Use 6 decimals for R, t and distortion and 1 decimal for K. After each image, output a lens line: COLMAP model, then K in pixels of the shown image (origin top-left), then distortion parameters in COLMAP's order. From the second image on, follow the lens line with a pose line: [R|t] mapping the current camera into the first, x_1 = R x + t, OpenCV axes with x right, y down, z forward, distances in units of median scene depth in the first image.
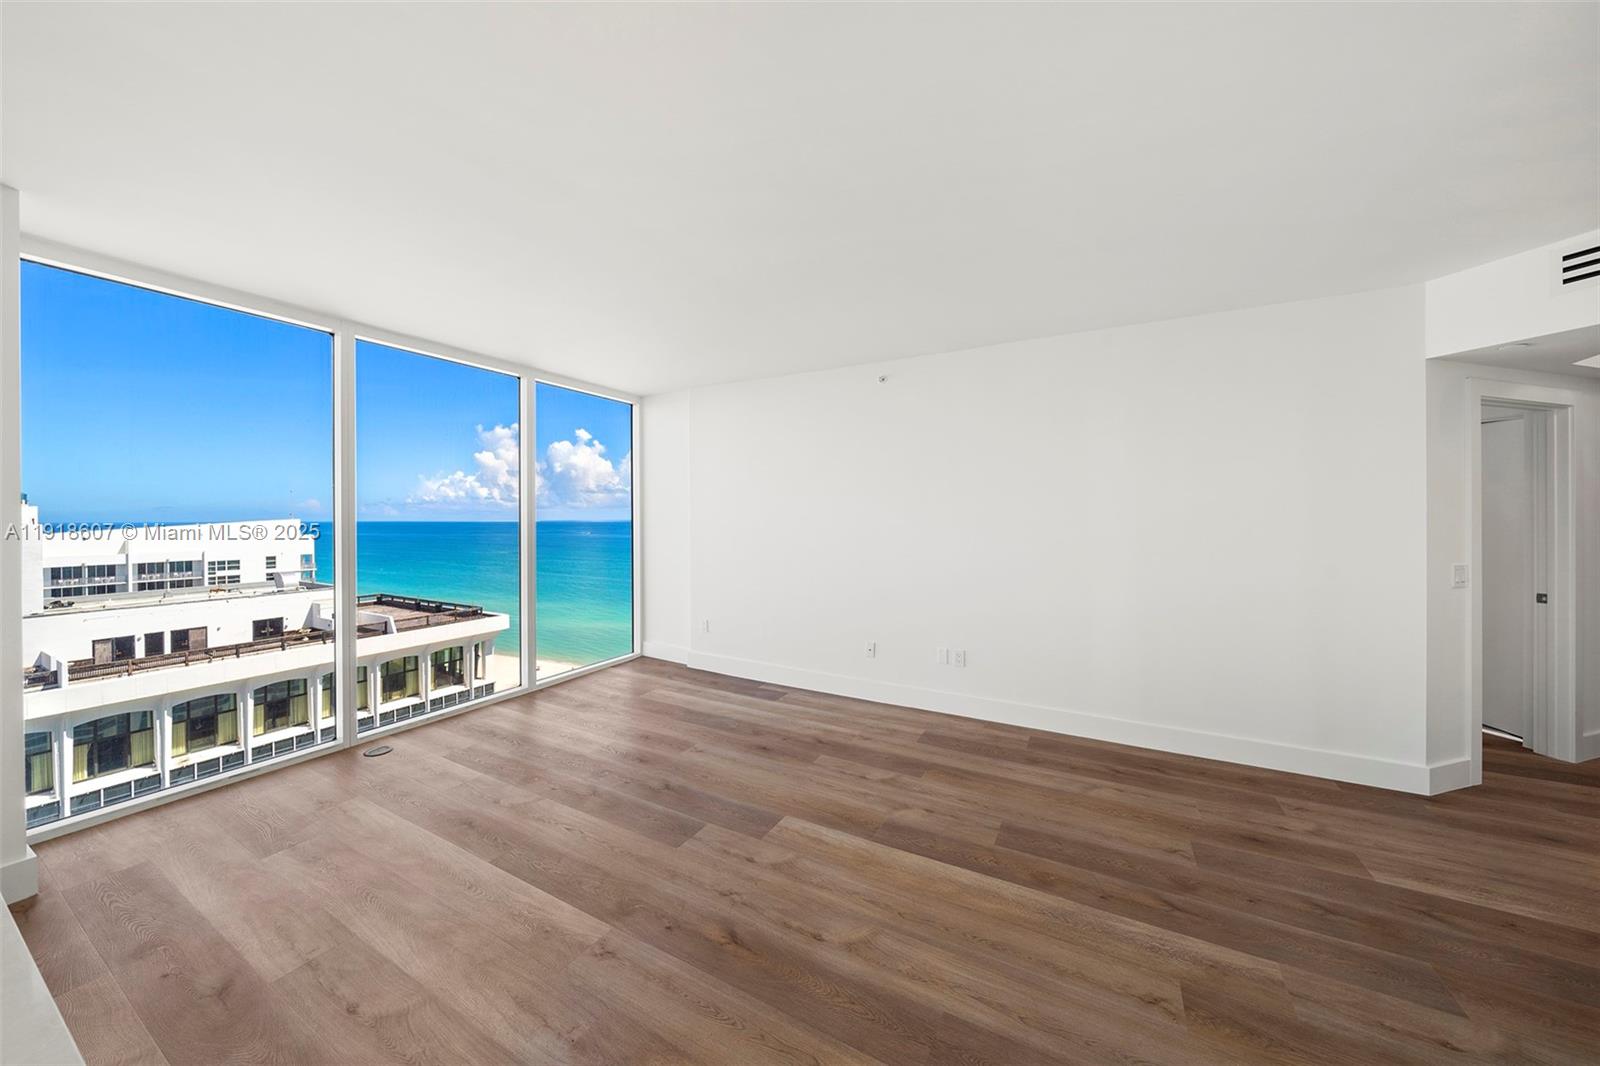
lens RADIAL K [[549.1, 0, 765.5], [0, 549.1, 515.4], [0, 0, 1]] dist [-0.014046, -0.000015]
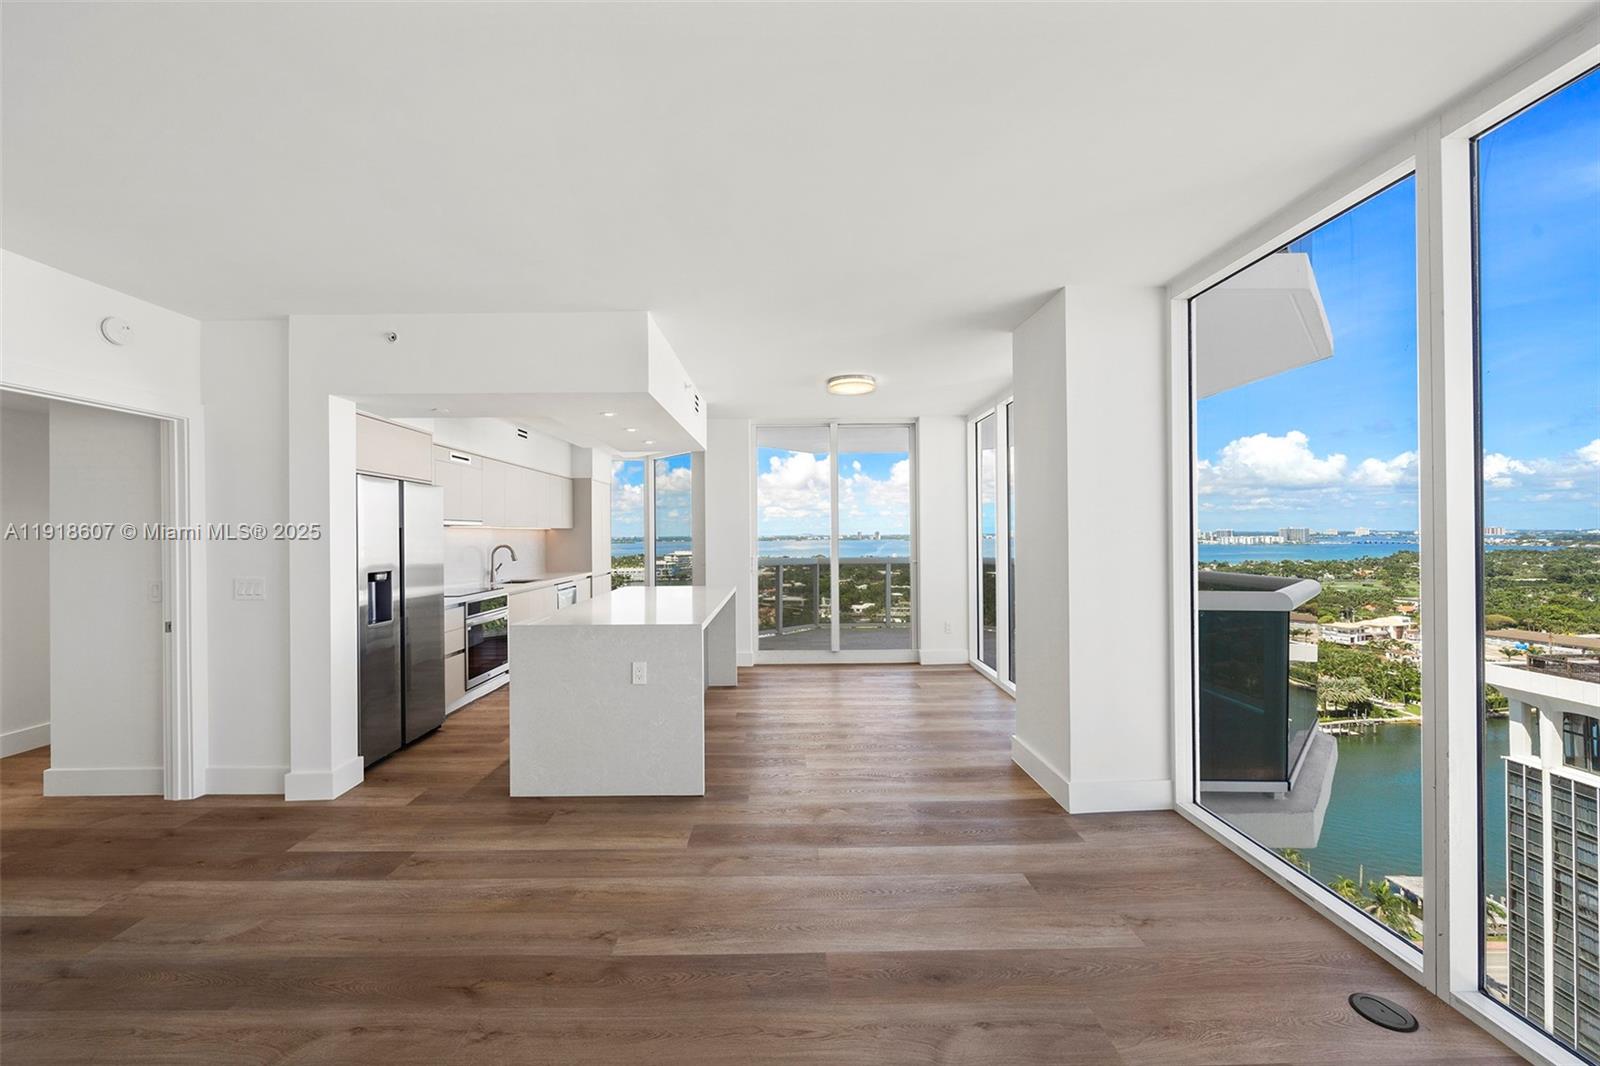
lens RADIAL K [[630.6, 0, 778.7], [0, 630.6, 531.1], [0, 0, 1]] dist [-0.000811, -0.000148]
pose [[-0.858208, 0.004403, -0.513283, 0.033346], [0.004516, 0.999989, 0.001027, 0.011276], [0.513282, -0.001436, -0.858219, 2.127603]]
